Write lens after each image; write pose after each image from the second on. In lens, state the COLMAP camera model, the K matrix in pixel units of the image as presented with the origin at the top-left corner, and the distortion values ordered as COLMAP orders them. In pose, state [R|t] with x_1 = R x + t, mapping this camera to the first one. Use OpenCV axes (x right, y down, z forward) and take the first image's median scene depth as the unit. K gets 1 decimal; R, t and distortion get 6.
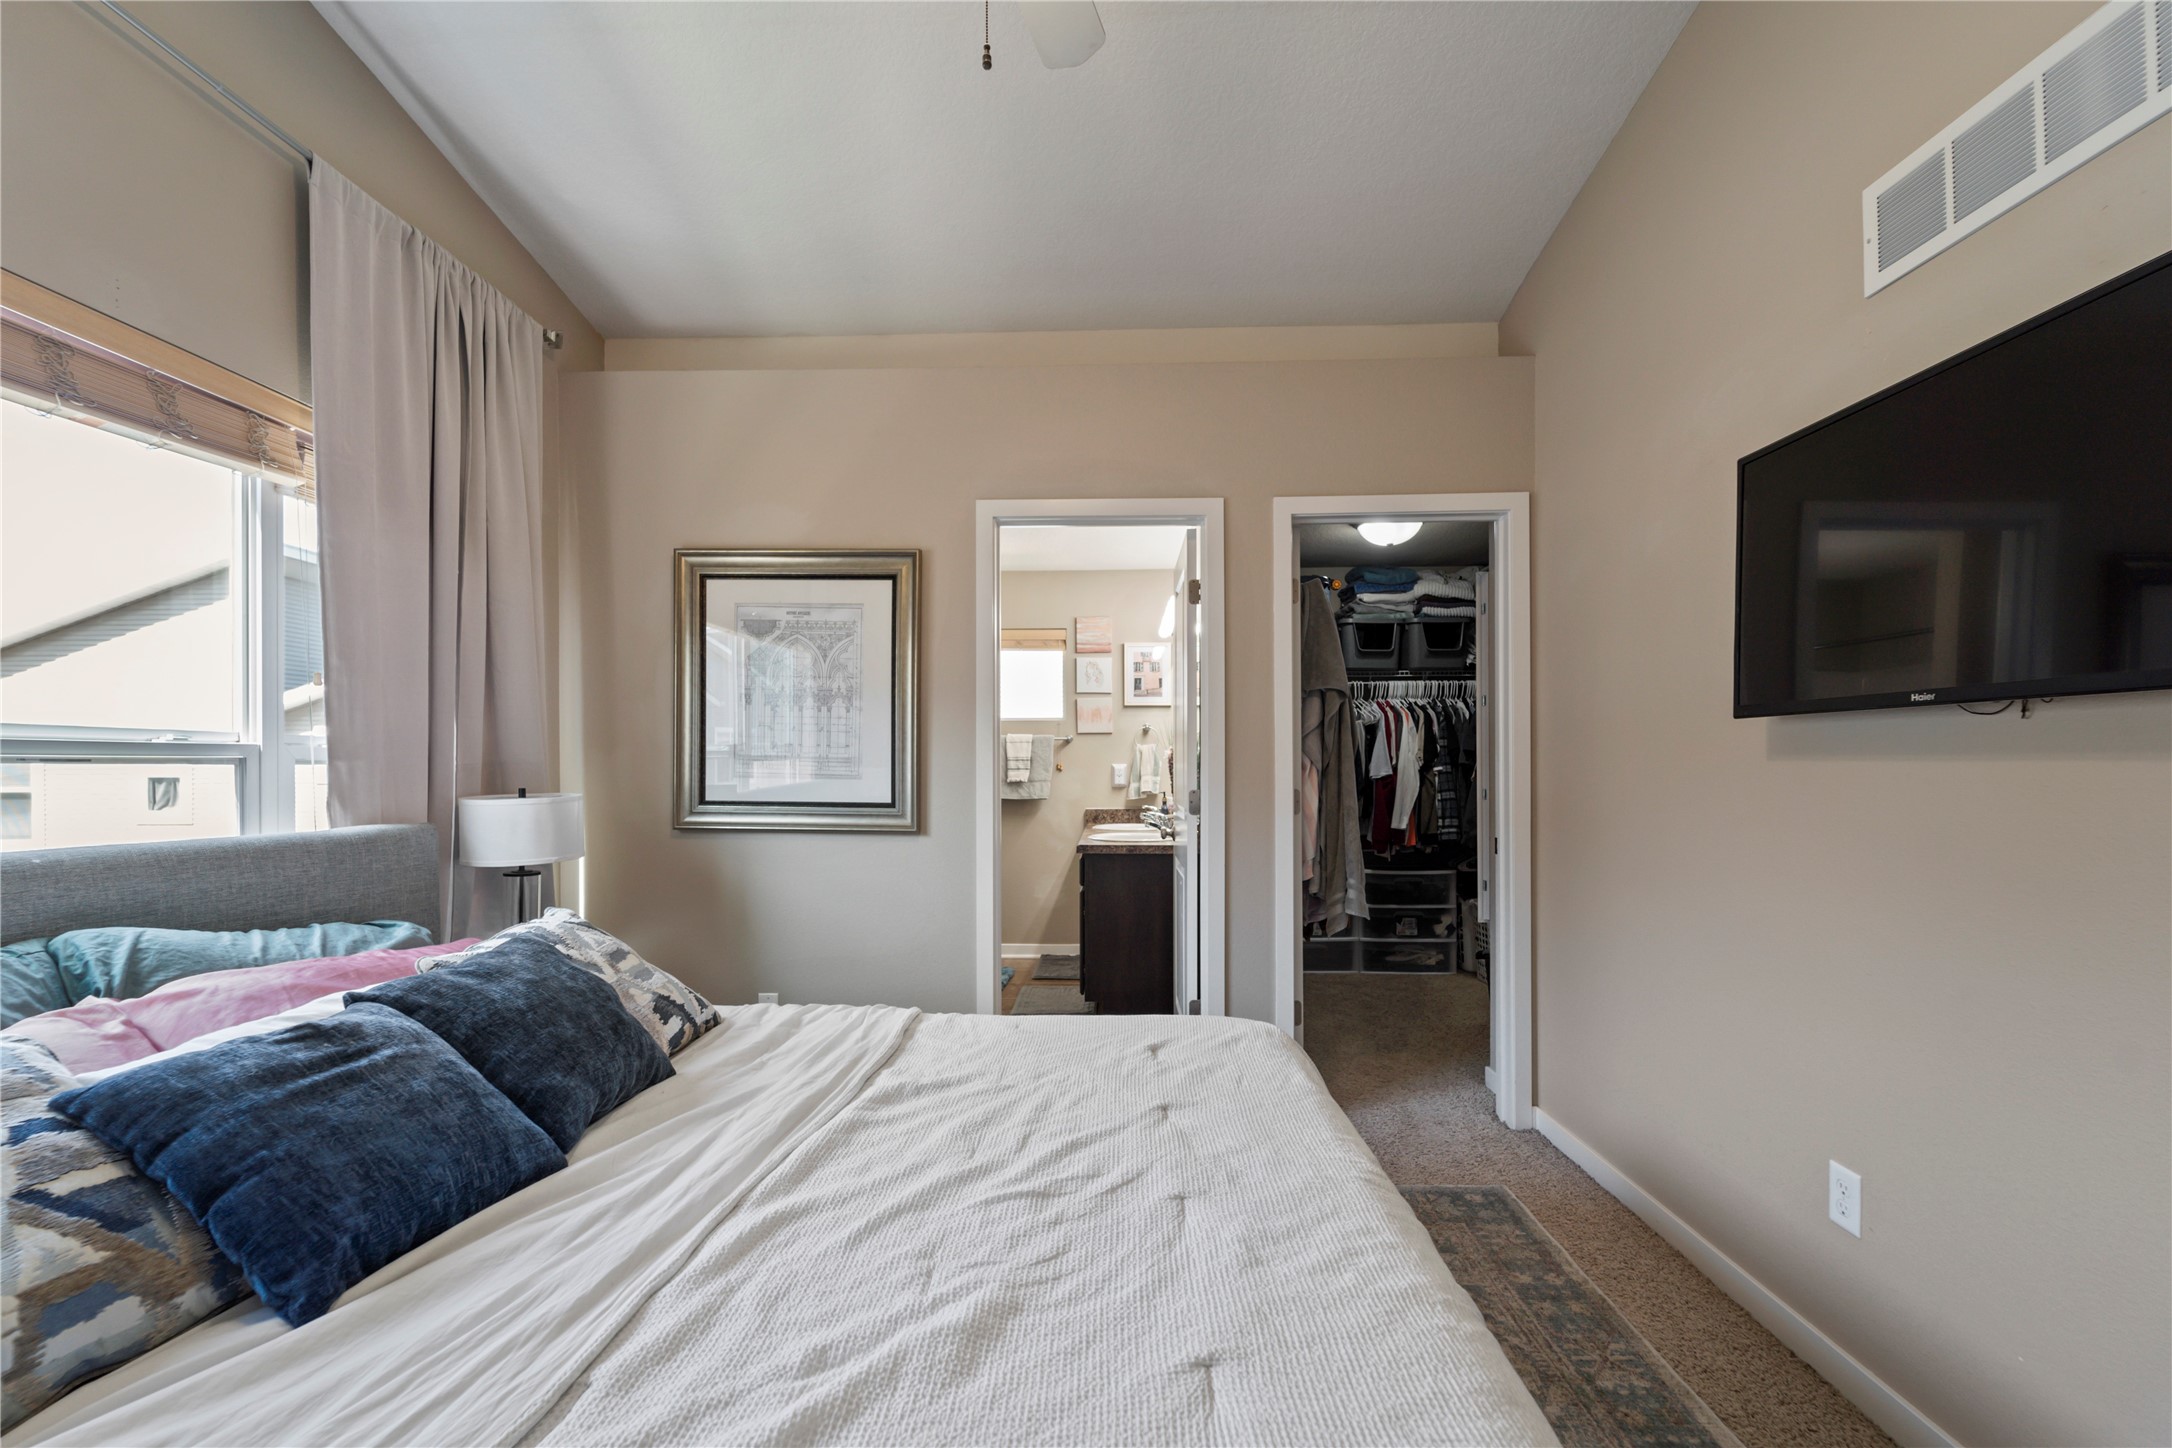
lens RADIAL K [[898.5, 0, 1080.4], [0, 898.5, 765.1], [0, 0, 1]] dist [0.003199, -0.001259]
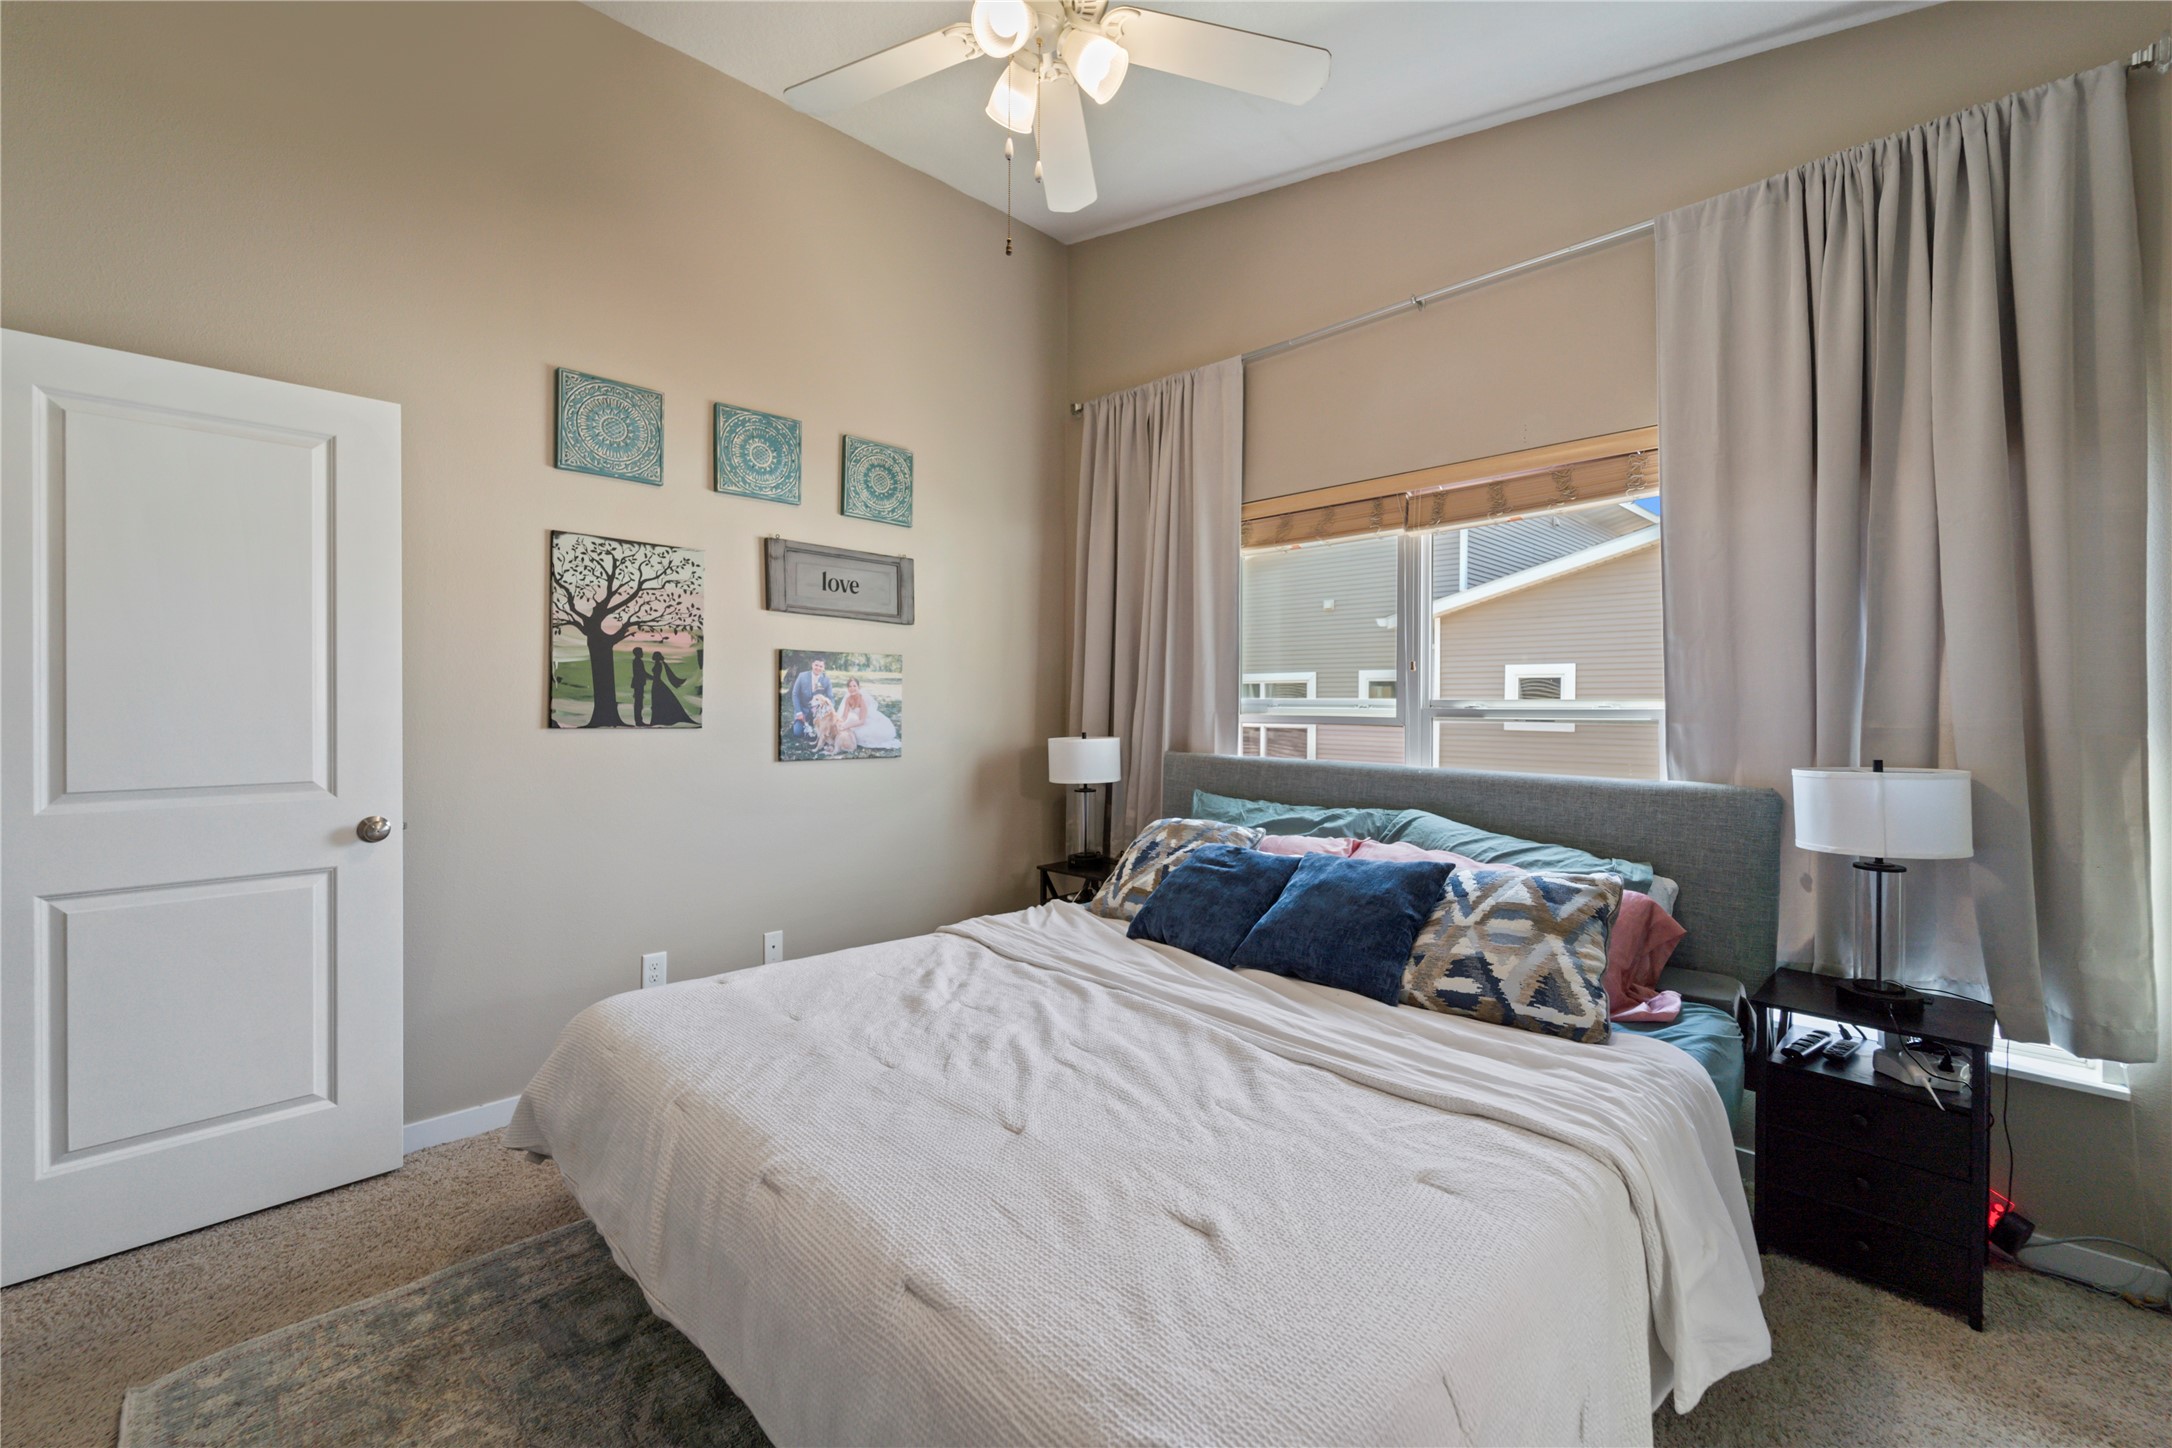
lens RADIAL K [[898.5, 0, 1111.9], [0, 898.5, 690.1], [0, 0, 1]] dist [0.003199, -0.001259]
pose [[-0.665401, -0.016688, -0.746300, 0.363438], [-0.004048, 0.999816, -0.018748, -0.015806], [0.746475, -0.009454, -0.665346, 0.867332]]
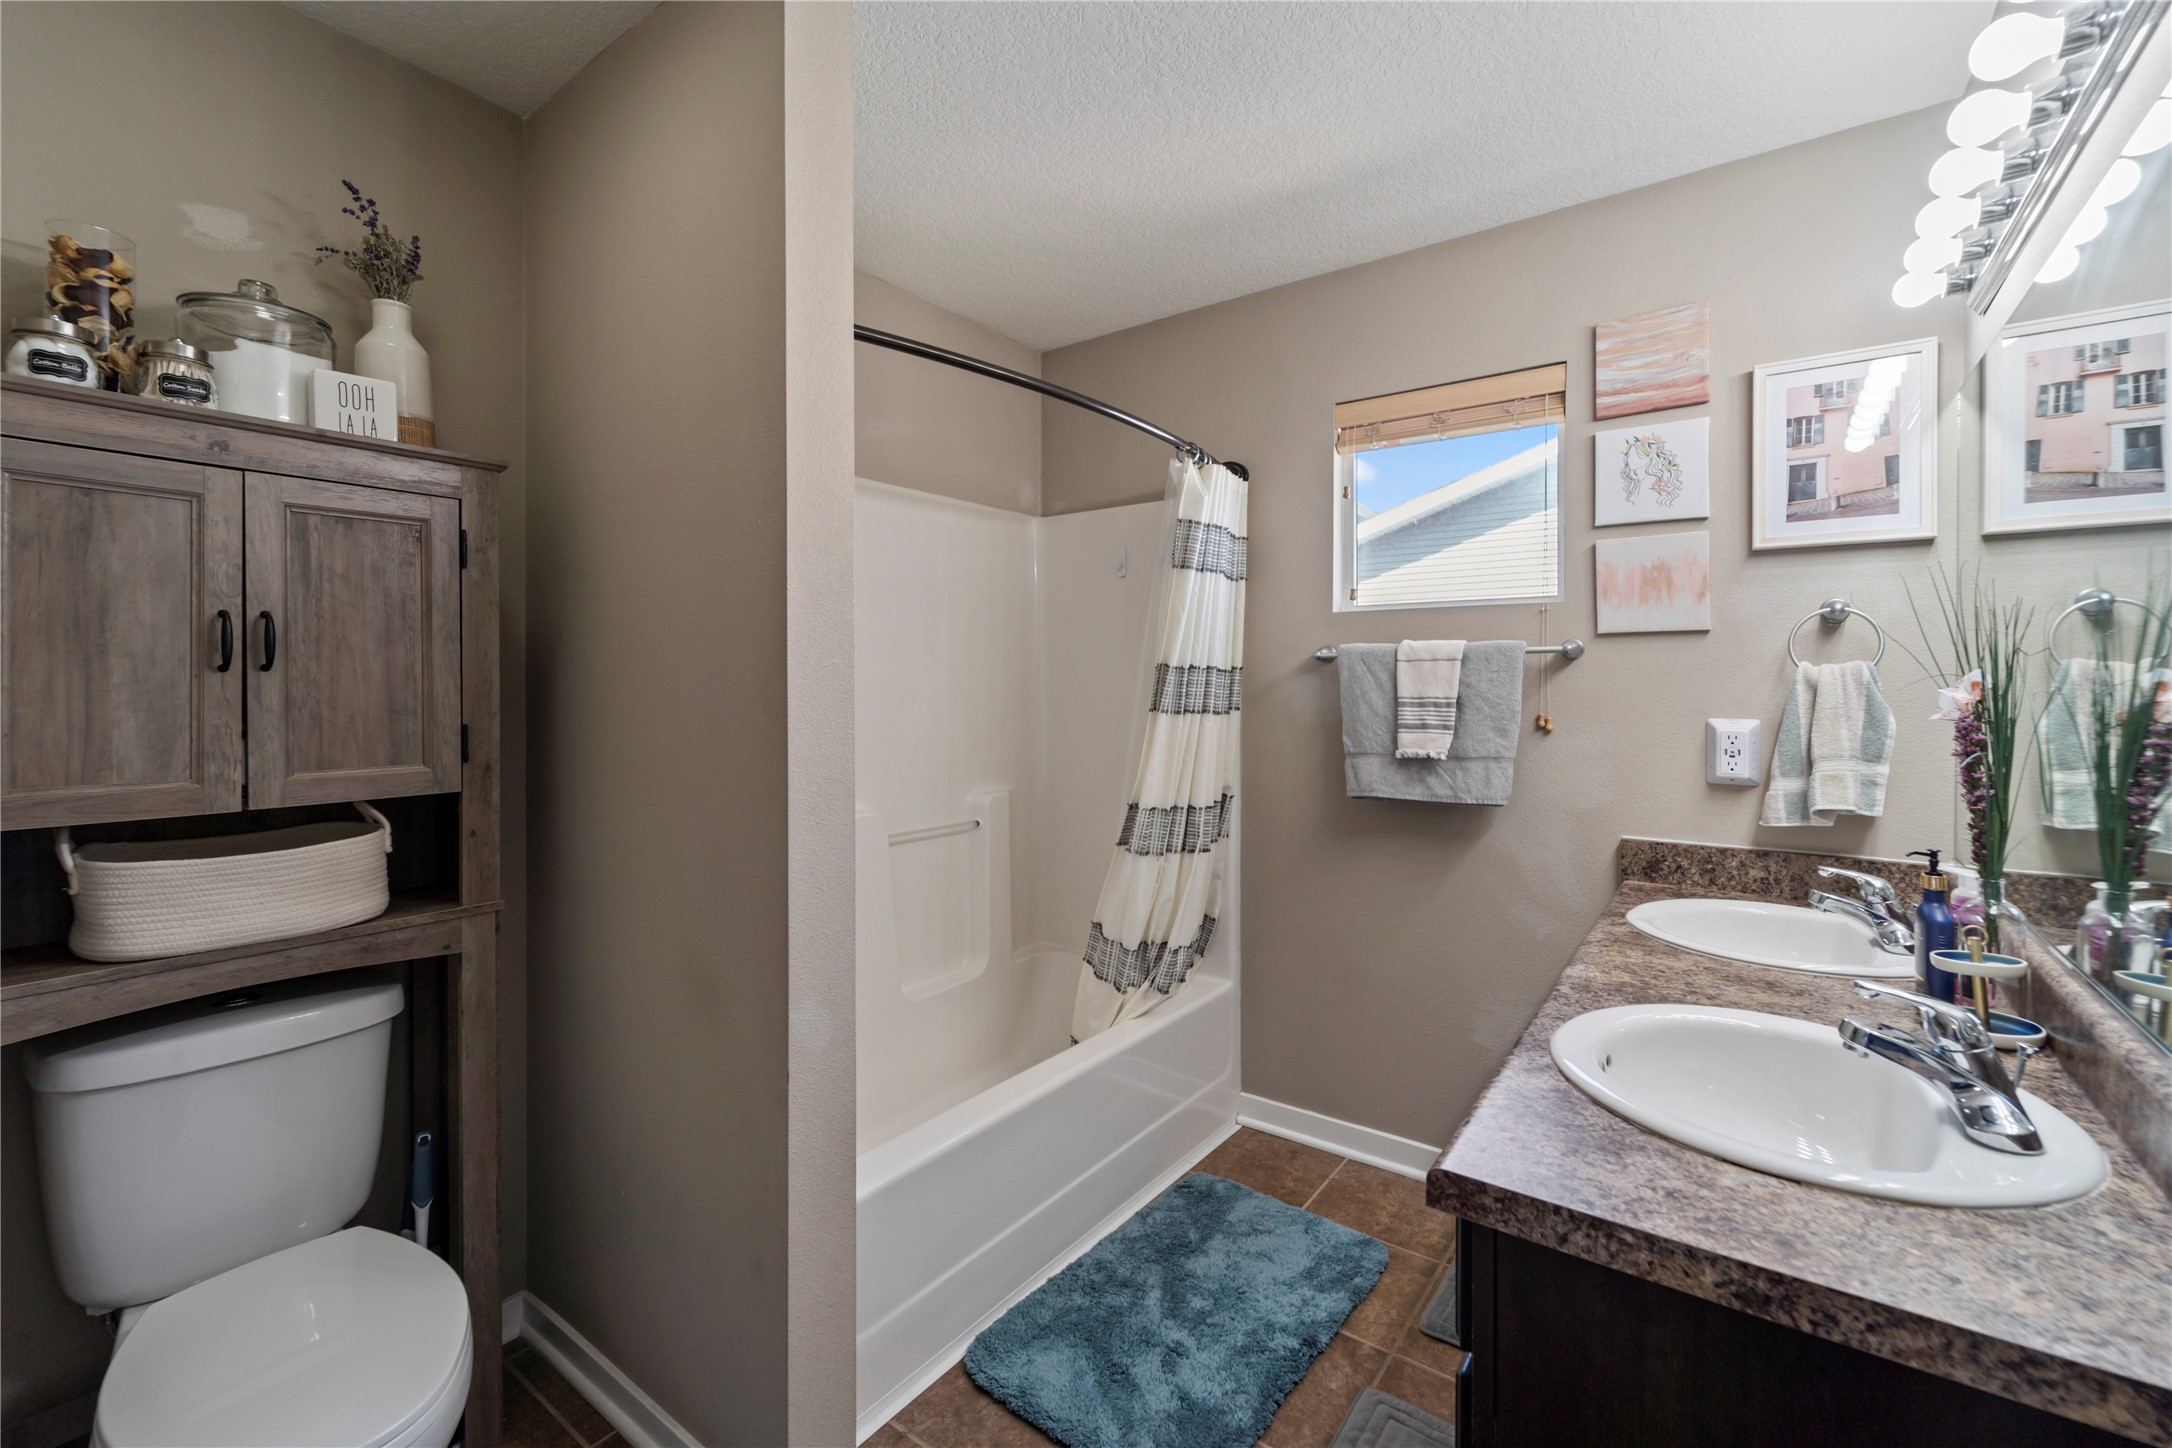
lens RADIAL K [[898.5, 0, 1086.0], [0, 898.5, 688.9], [0, 0, 1]] dist [0.003199, -0.001259]
pose [[0.824727, 0.005902, -0.565501, 0.063091], [-0.003685, 0.999980, 0.005062, -0.025998], [0.565520, -0.002091, 0.824732, 1.071356]]
